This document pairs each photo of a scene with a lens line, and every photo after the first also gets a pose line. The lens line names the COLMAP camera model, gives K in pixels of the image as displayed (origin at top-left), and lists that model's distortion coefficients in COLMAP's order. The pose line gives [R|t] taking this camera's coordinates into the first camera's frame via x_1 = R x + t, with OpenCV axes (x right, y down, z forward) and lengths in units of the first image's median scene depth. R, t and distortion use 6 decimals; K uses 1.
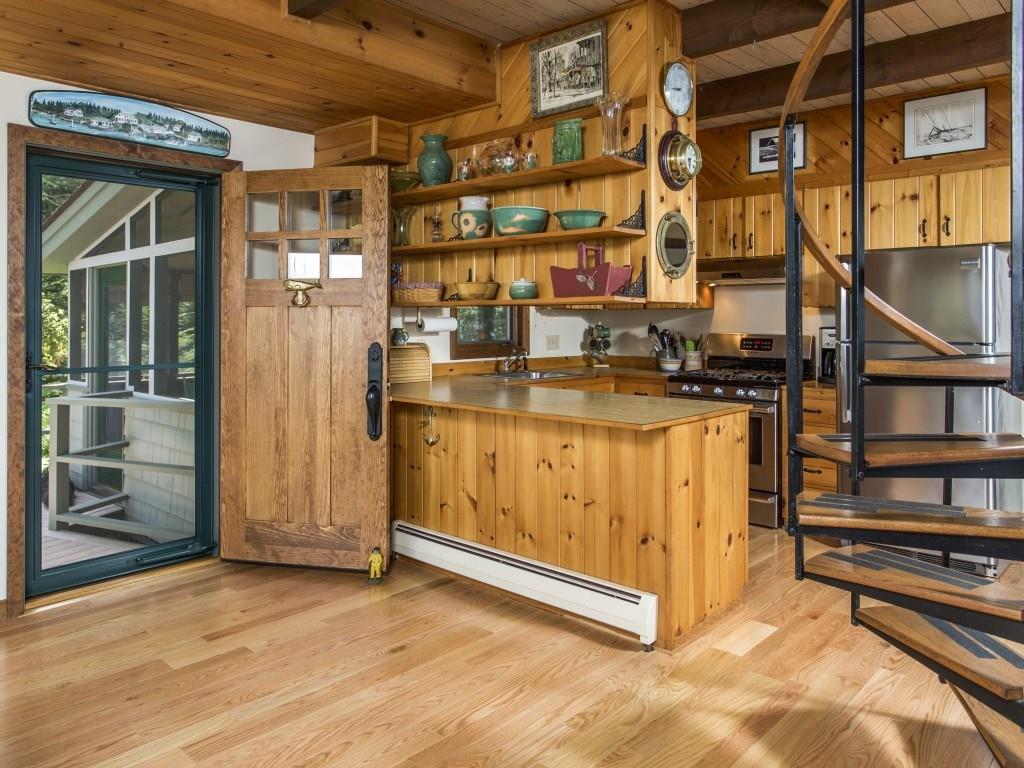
lens RADIAL K [[750.1, 0, 510.4], [0, 750.1, 387.7], [0, 0, 1]] dist [-0.000105, 0.003986]
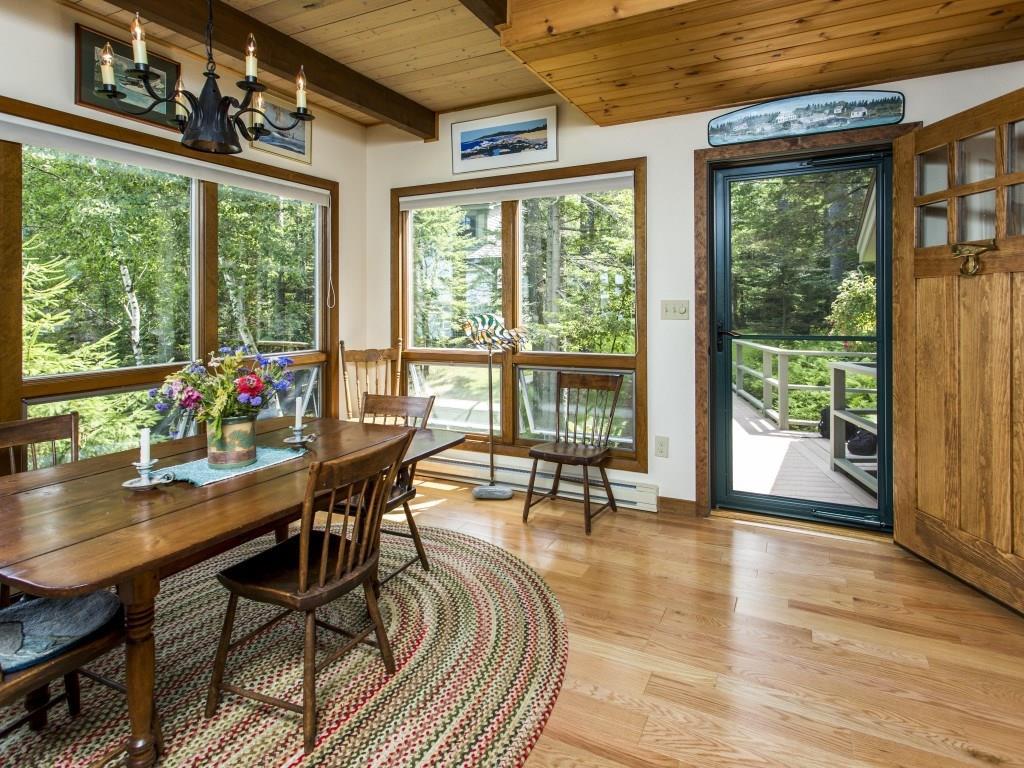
lens RADIAL K [[564.5, 0, 519.1], [0, 564.5, 334.9], [0, 0, 1]] dist [0.000433, 0.001845]
pose [[0.269762, 0.047104, -0.961774, 0.197076], [-0.081648, 0.996325, 0.025895, -0.018090], [0.959459, 0.071541, 0.272617, 0.367895]]
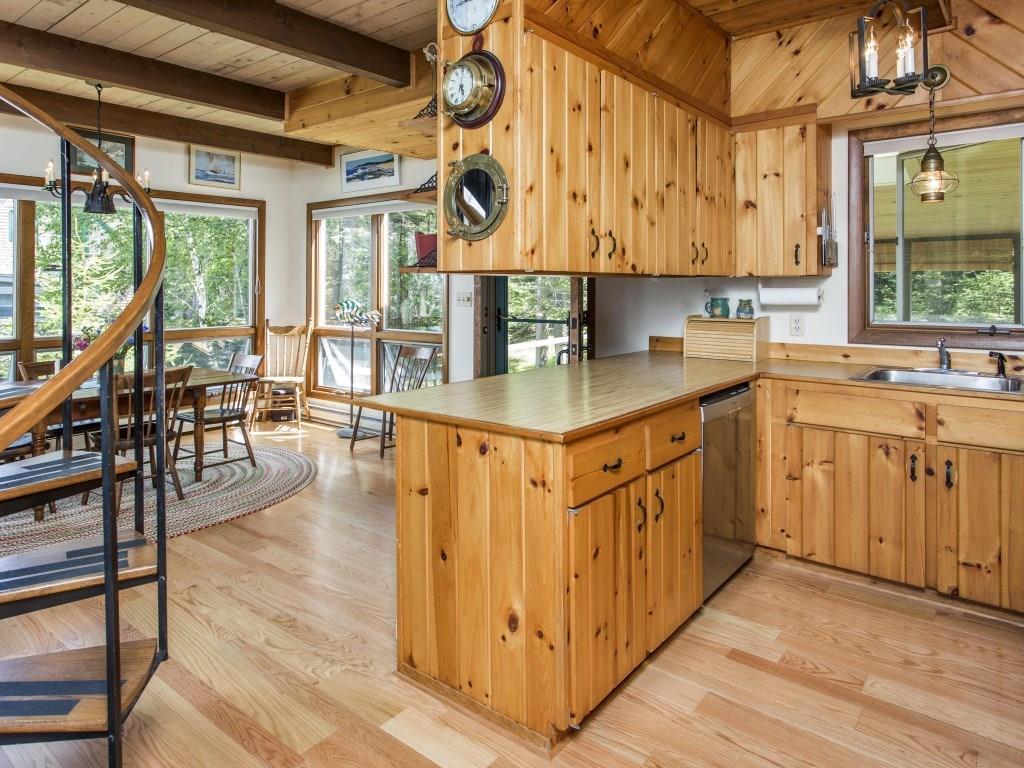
lens RADIAL K [[639.1, 0, 520.1], [0, 639.1, 324.5], [0, 0, 1]] dist [-0.025086, 0.003409]
pose [[0.081499, 0.056750, -0.995056, 0.807951], [-0.093868, 0.994377, 0.049023, -0.085246], [0.992243, 0.089409, 0.086368, 0.900073]]
